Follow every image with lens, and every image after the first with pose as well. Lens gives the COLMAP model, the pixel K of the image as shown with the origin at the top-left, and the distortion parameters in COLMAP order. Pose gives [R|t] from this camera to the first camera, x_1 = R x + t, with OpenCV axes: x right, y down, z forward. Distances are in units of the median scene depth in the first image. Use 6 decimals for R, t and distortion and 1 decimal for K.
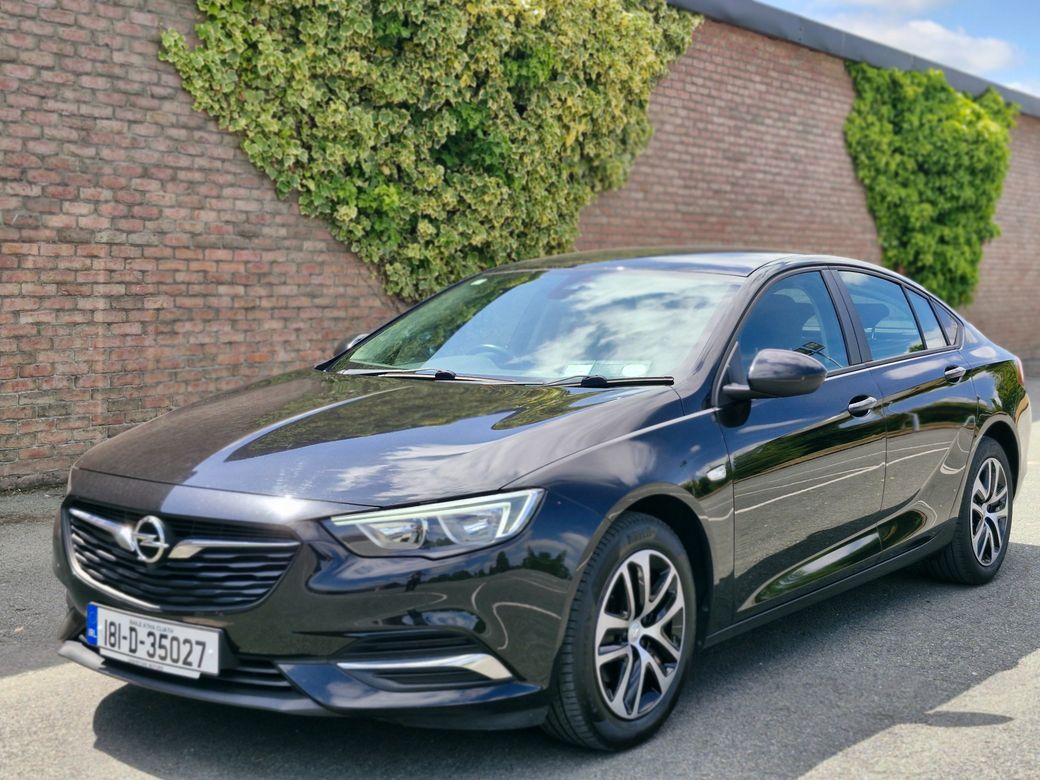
lens RADIAL K [[1445.2, 0, 535.5], [0, 1445.2, 398.2], [0, 0, 1]] dist [0.177140, -0.387993]
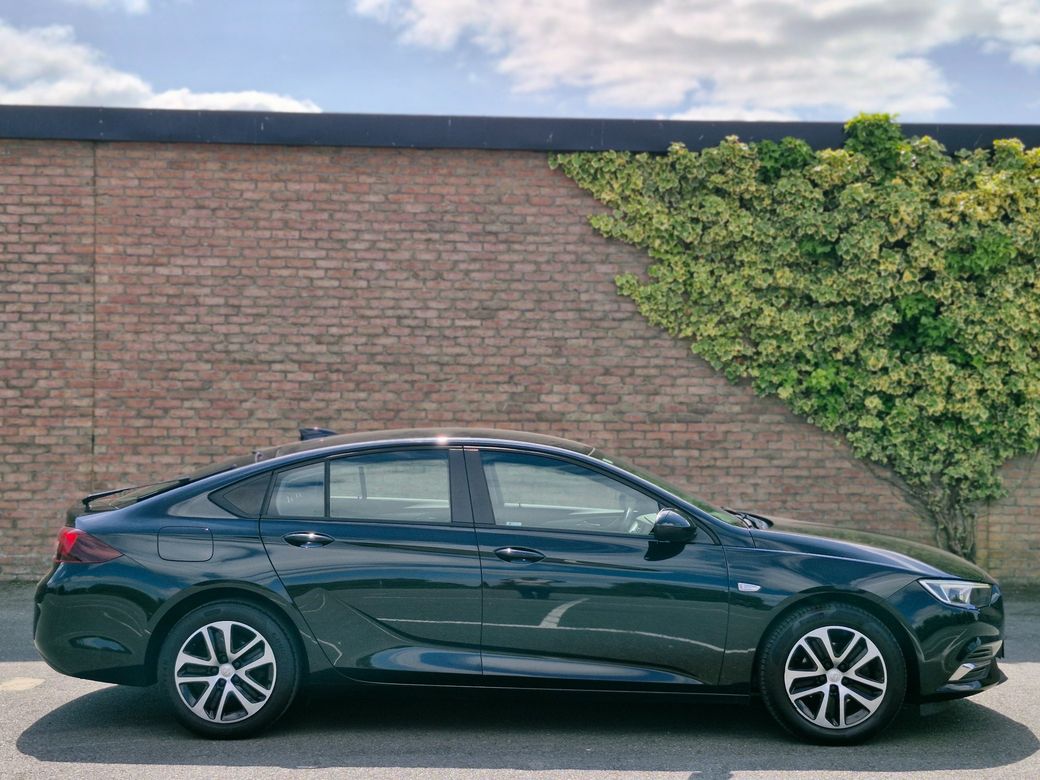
lens RADIAL K [[1442.0, 0, 525.2], [0, 1442.0, 394.3], [0, 0, 1]] dist [0.170215, -0.336321]
pose [[0.623864, -0.013936, -0.781409, 0.757271], [-0.065056, 0.995445, -0.069693, -0.026188], [0.778821, 0.094314, 0.620116, 0.053212]]
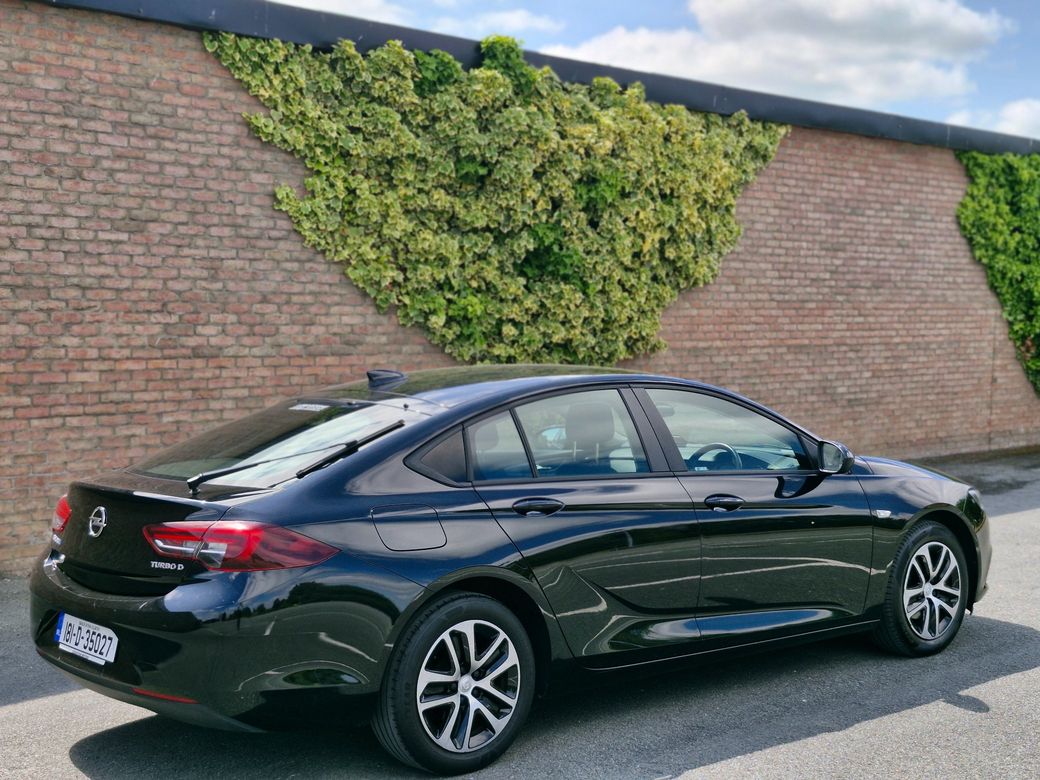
lens RADIAL K [[1433.8, 0, 523.0], [0, 1433.8, 408.1], [0, 0, 1]] dist [0.168741, -0.337773]
pose [[0.982997, -0.015955, -0.182928, 0.166787], [0.009352, 0.999275, -0.036898, -0.012472], [0.183384, 0.034560, 0.982434, -0.159958]]
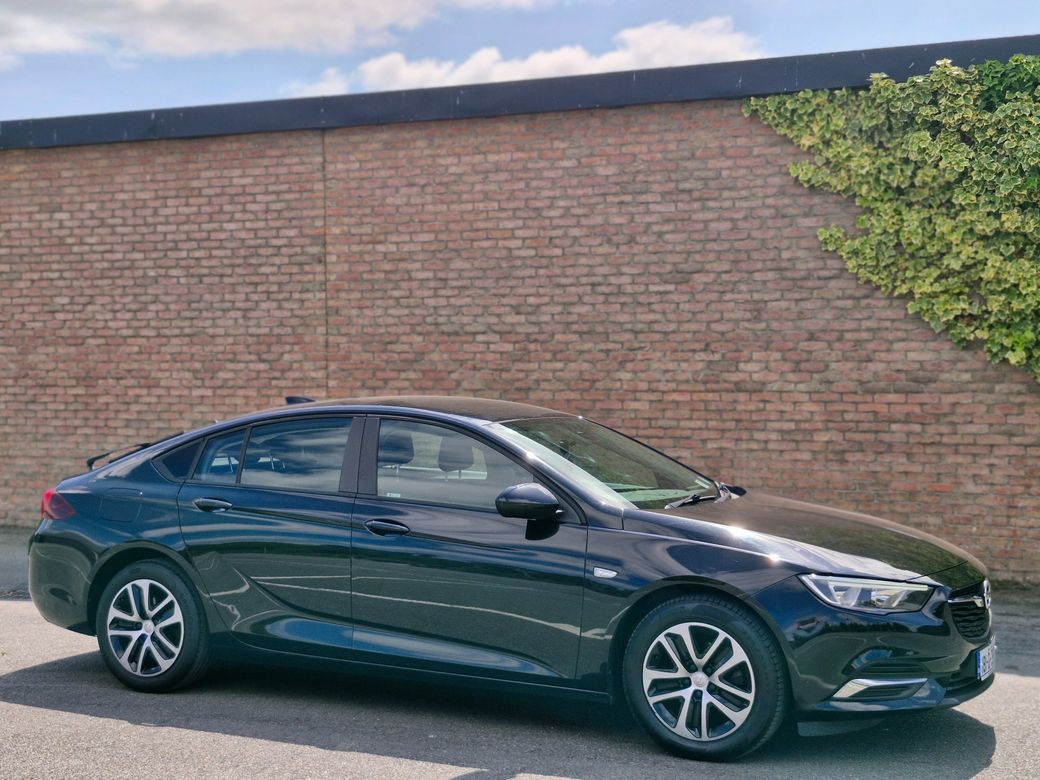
lens RADIAL K [[1440.6, 0, 504.8], [0, 1440.6, 388.6], [0, 0, 1]] dist [0.156656, -0.249076]
pose [[0.222872, -0.004929, -0.974835, 0.884764], [-0.081101, 0.996427, -0.023580, -0.052821], [0.971468, 0.084315, 0.221676, 0.430505]]
